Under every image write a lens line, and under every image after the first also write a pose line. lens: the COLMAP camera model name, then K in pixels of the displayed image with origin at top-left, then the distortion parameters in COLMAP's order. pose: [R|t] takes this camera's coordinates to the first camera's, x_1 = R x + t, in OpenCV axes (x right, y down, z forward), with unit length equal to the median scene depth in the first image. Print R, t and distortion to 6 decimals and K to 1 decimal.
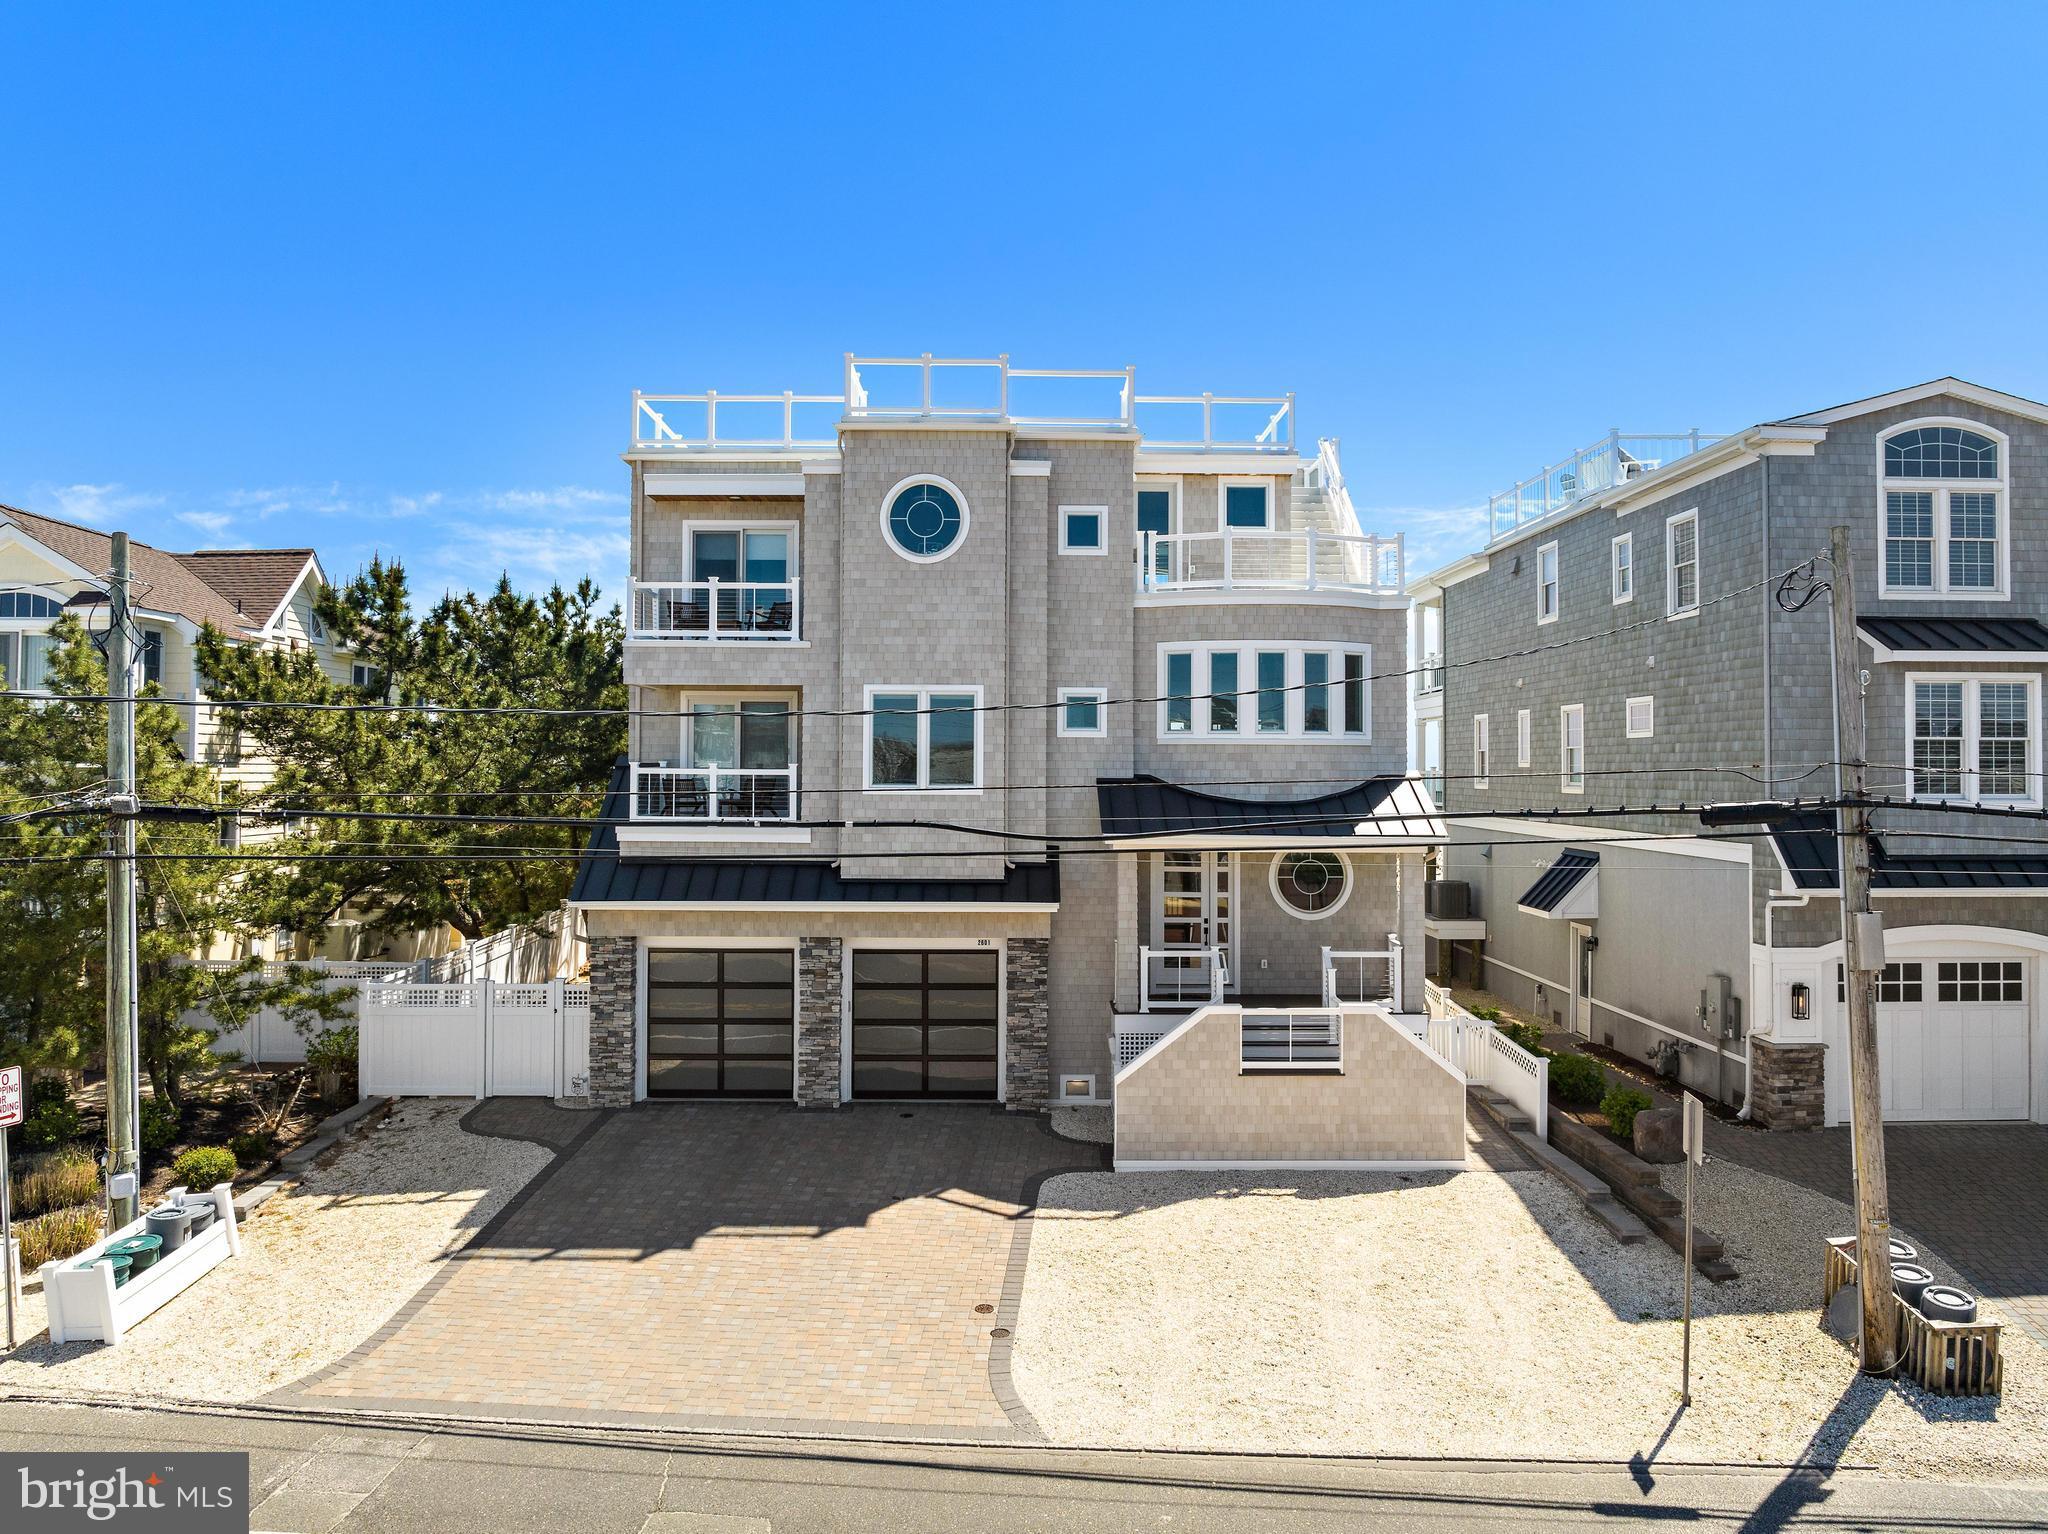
lens RADIAL K [[1464.1, 0, 1024.0], [0, 1464.1, 767.0], [0, 0, 1]] dist [-0.035236, 0.004524]
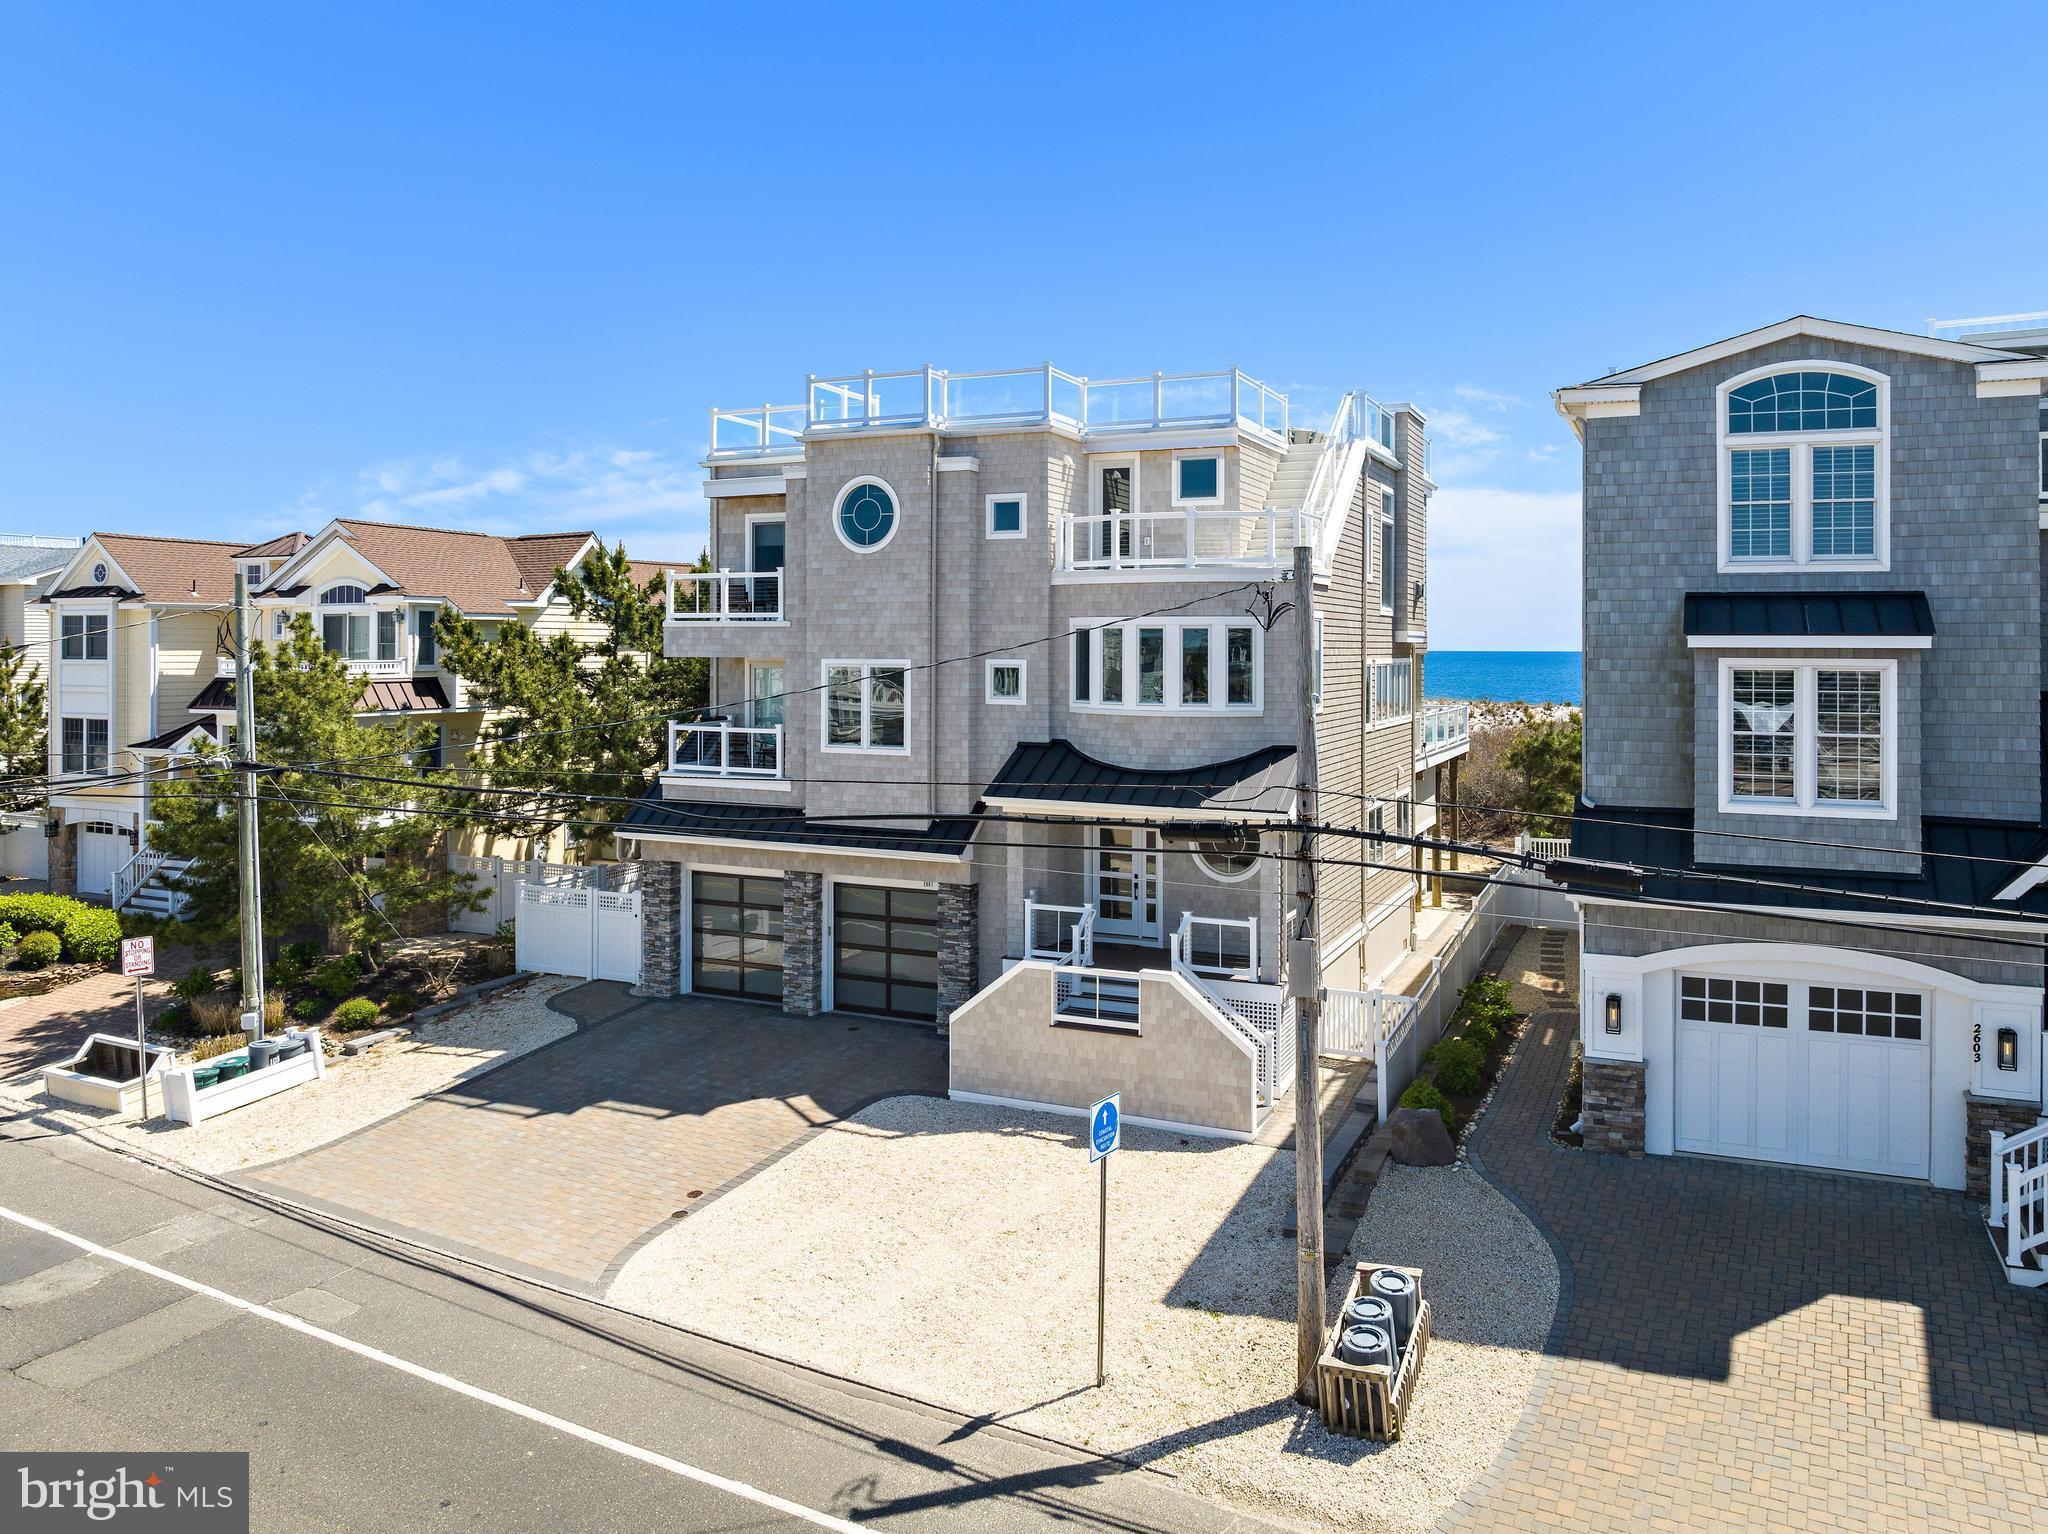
lens RADIAL K [[1463.3, 0, 1024.7], [0, 1463.3, 683.7], [0, 0, 1]] dist [-0.025319, -0.006196]
pose [[0.906146, 0.008936, -0.422871, 0.572714], [0.000074, 0.999773, 0.021285, -0.065790], [0.422966, -0.019318, 0.905940, 0.009182]]
